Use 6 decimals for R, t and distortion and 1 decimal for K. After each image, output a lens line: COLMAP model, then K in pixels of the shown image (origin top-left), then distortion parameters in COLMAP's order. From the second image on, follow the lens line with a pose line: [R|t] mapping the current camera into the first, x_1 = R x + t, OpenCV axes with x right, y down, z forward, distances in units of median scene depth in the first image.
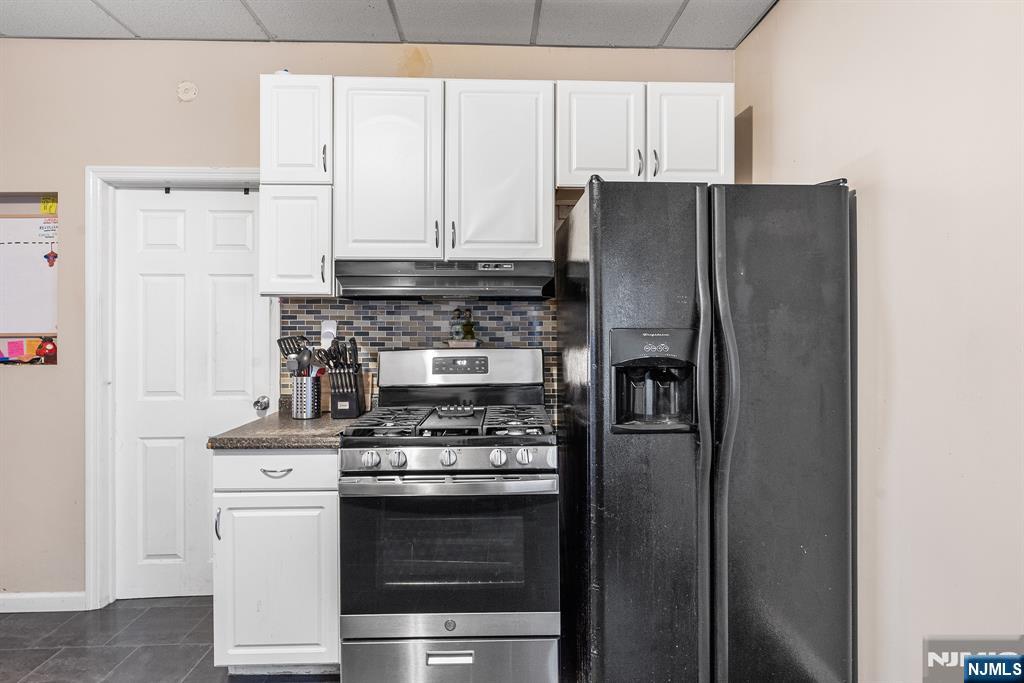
lens RADIAL K [[522.3, 0, 506.3], [0, 522.3, 326.6], [0, 0, 1]] dist [-0.010138, -0.000974]
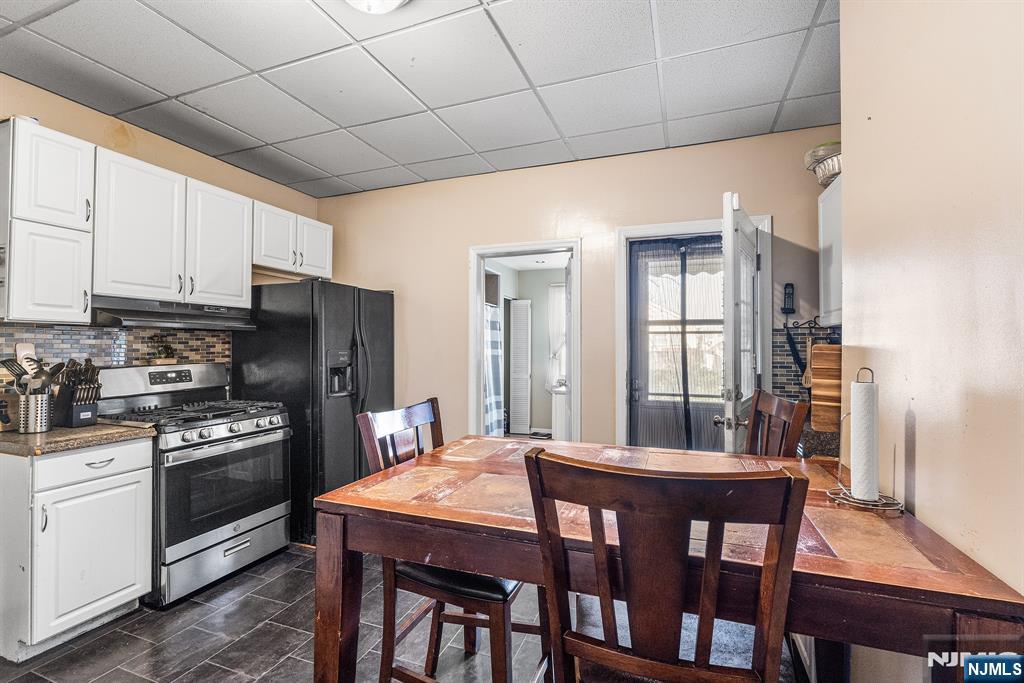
lens RADIAL K [[462.4, 0, 507.7], [0, 462.4, 336.8], [0, 0, 1]] dist [-0.004351, 0.001666]
pose [[0.392184, 0.020480, 0.919659, -0.854516], [-0.002474, 0.999772, -0.021209, -0.008029], [-0.919884, 0.006042, 0.392145, -0.287638]]
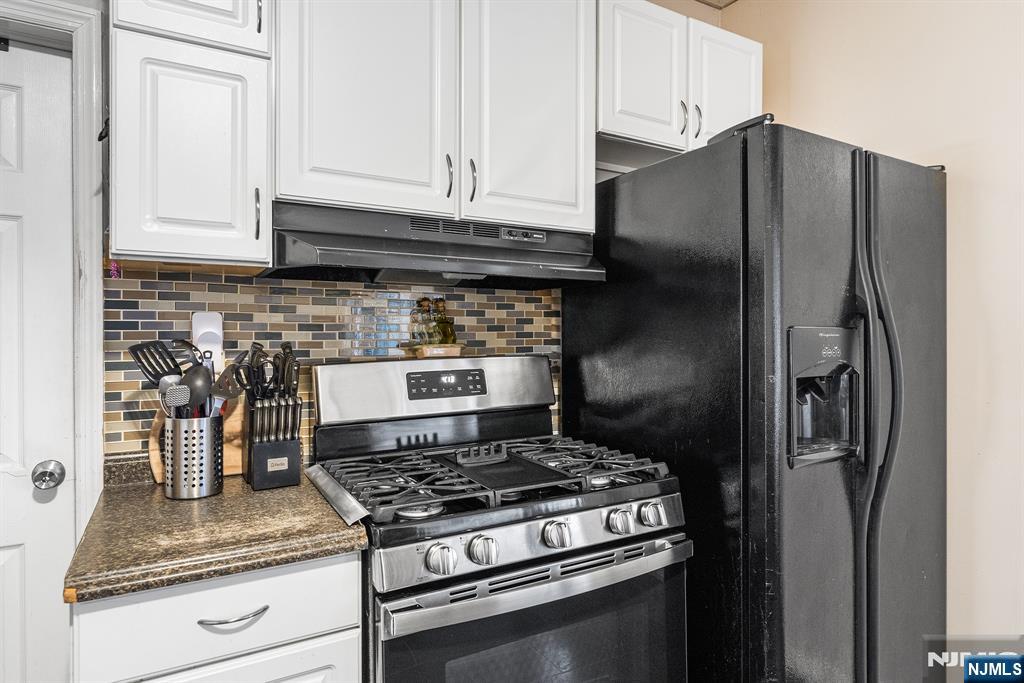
lens RADIAL K [[594.6, 0, 509.8], [0, 594.6, 334.6], [0, 0, 1]] dist [-0.003517, -0.002922]
pose [[0.879718, -0.001264, 0.475495, -0.371868], [-0.001958, 0.999978, 0.006282, 0.007758], [-0.475493, -0.006457, 0.879696, 0.306830]]
